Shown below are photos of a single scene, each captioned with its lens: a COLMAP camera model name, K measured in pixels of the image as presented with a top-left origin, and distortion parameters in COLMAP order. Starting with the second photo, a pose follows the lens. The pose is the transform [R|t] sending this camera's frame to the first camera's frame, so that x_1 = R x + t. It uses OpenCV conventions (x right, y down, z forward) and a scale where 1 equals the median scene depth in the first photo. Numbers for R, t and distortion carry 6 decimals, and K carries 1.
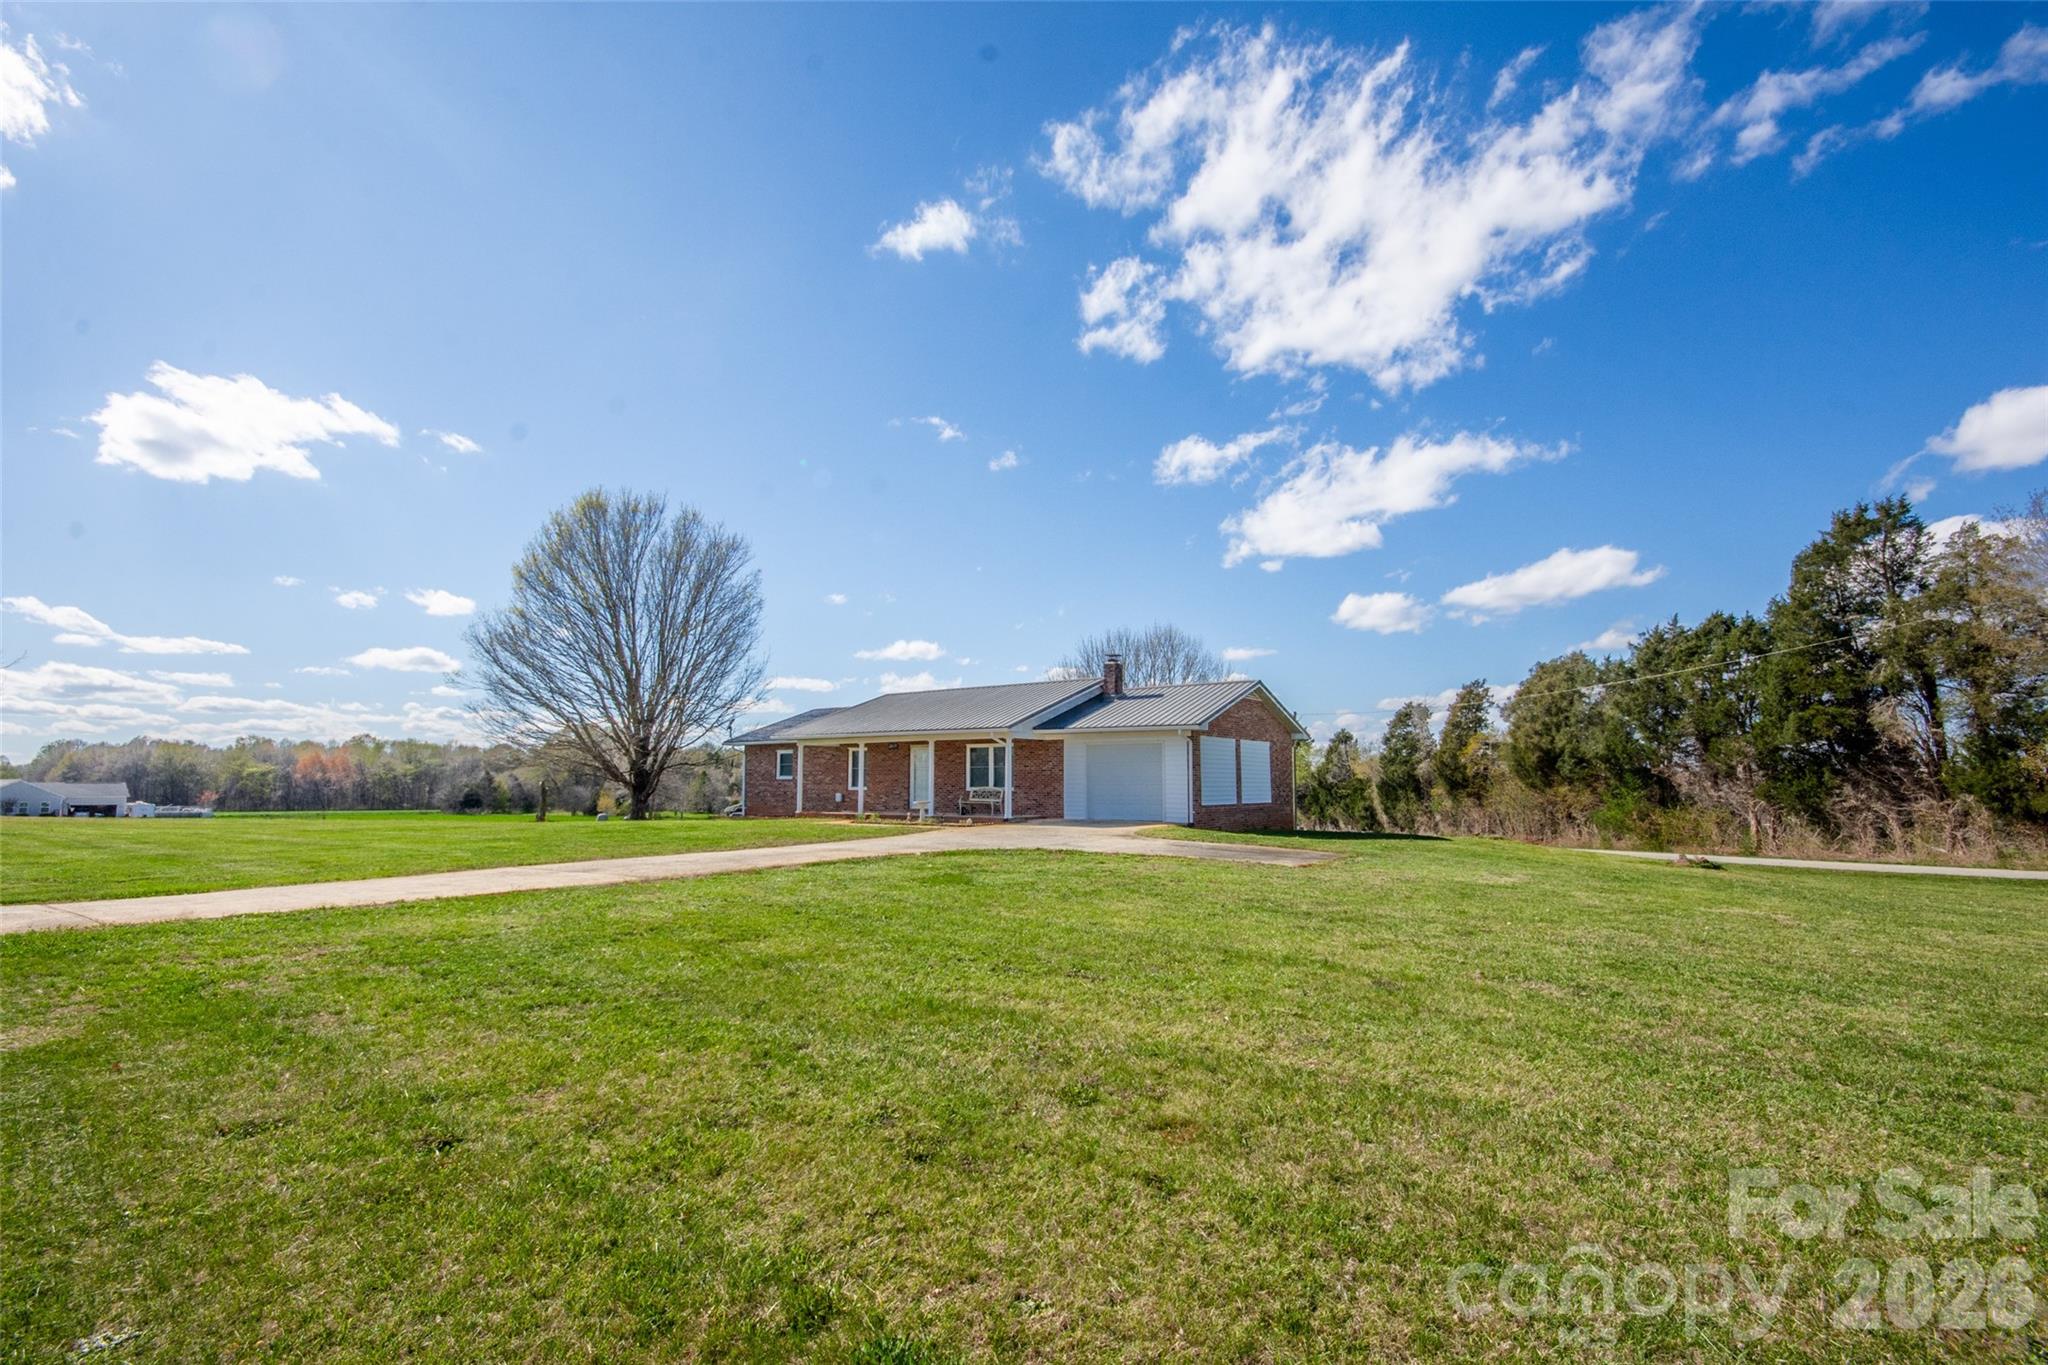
lens RADIAL K [[947.7, 0, 1033.1], [0, 947.7, 678.9], [0, 0, 1]] dist [-0.001416, 0.000512]
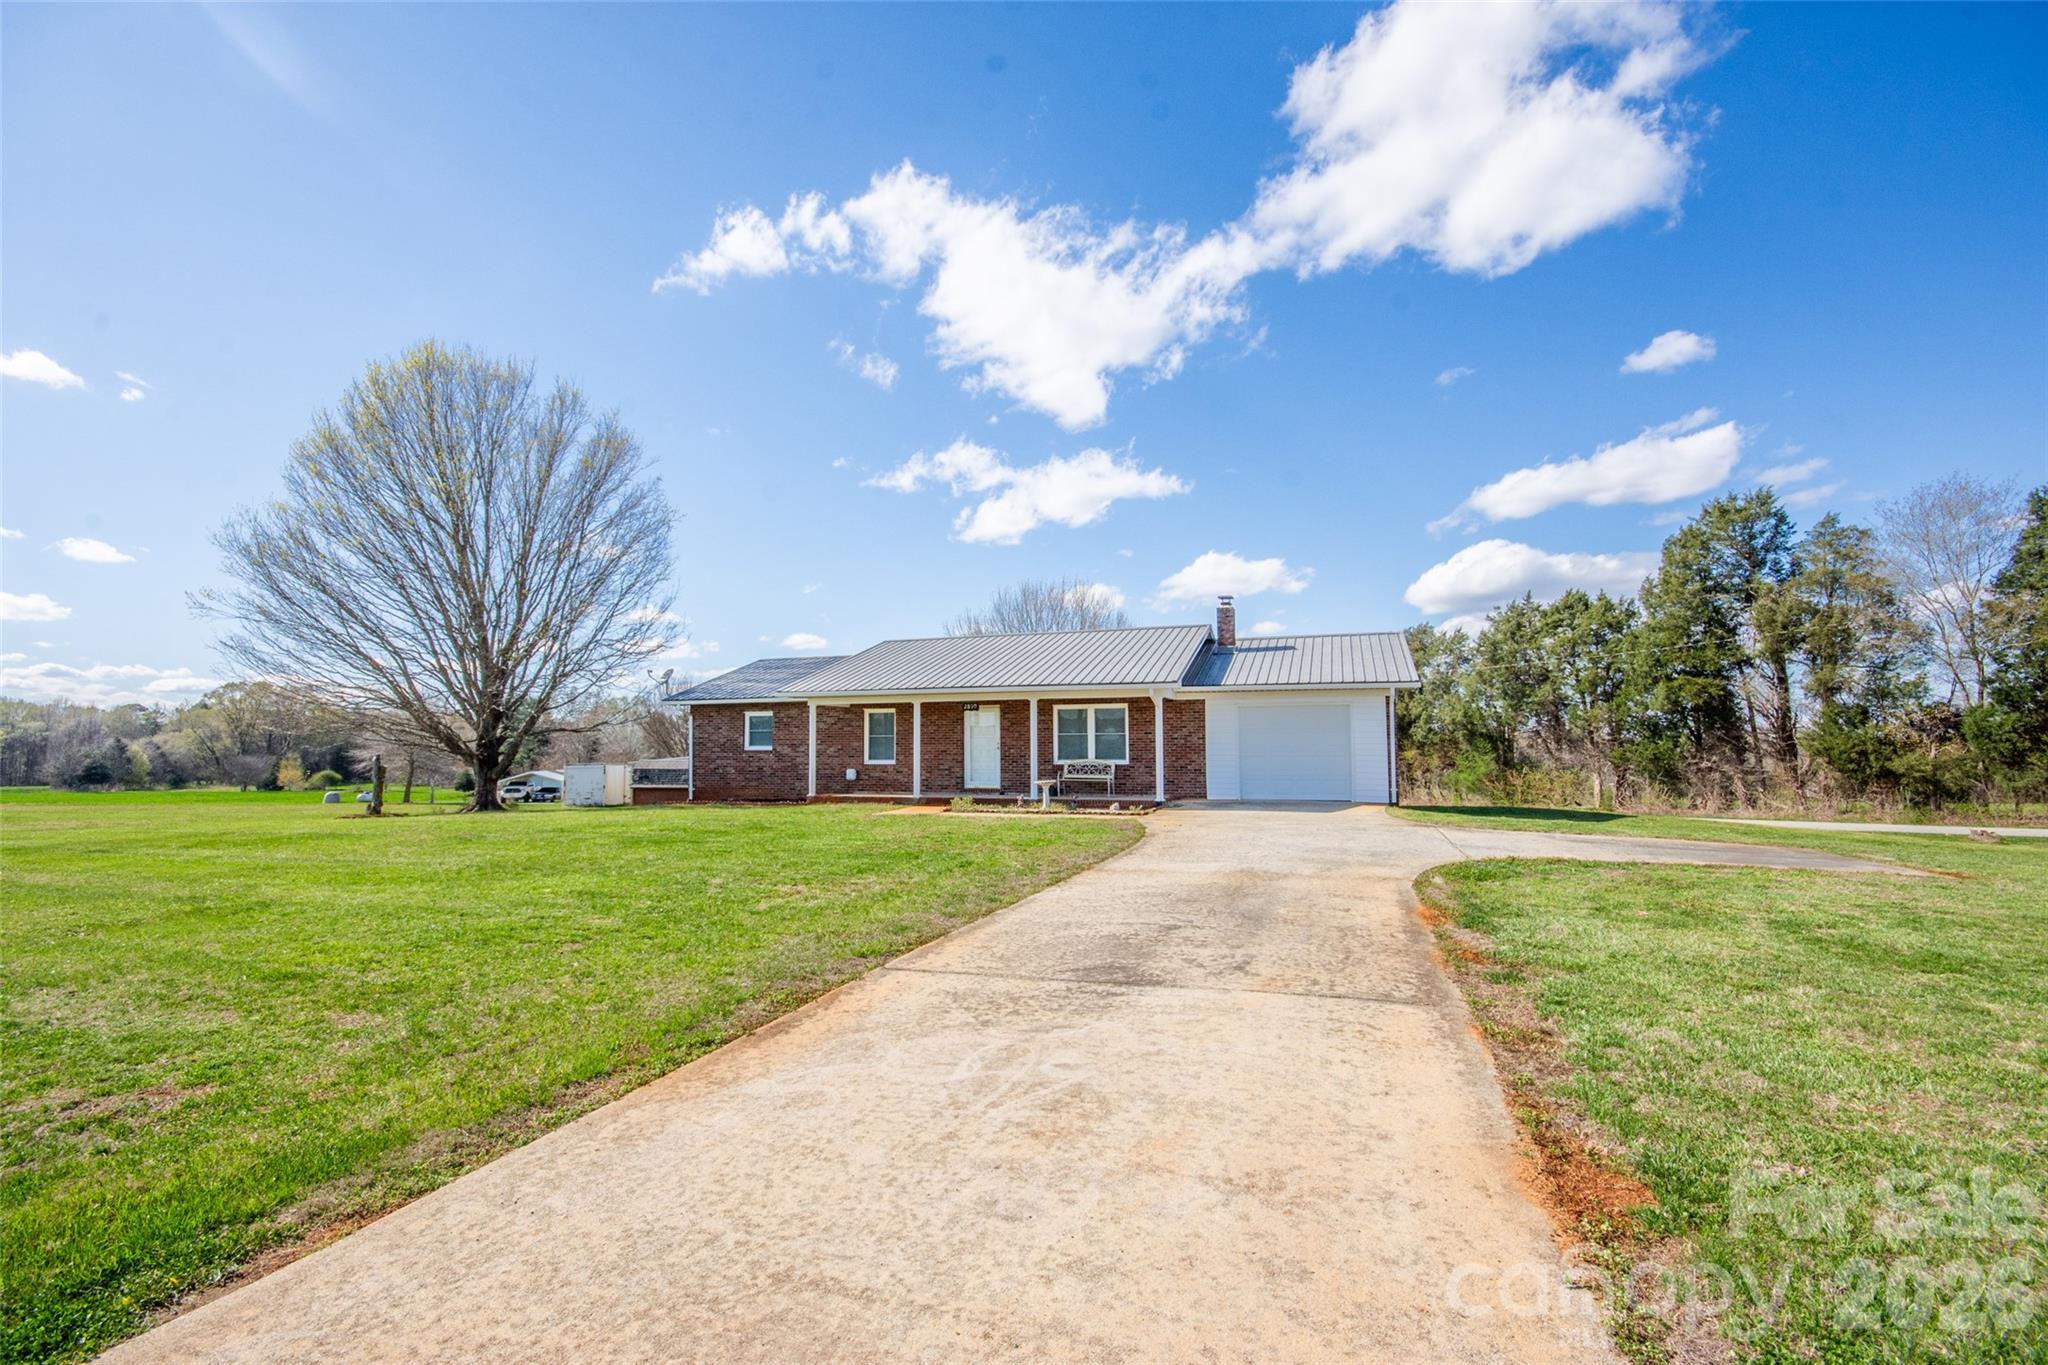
lens RADIAL K [[921.1, 0, 1023.6], [0, 921.1, 701.6], [0, 0, 1]] dist [-0.005159, -0.000421]
pose [[0.962269, 0.008172, 0.271976, -0.208473], [-0.024383, 0.998117, 0.056278, 0.016670], [-0.271004, -0.060787, 0.960657, 0.195599]]
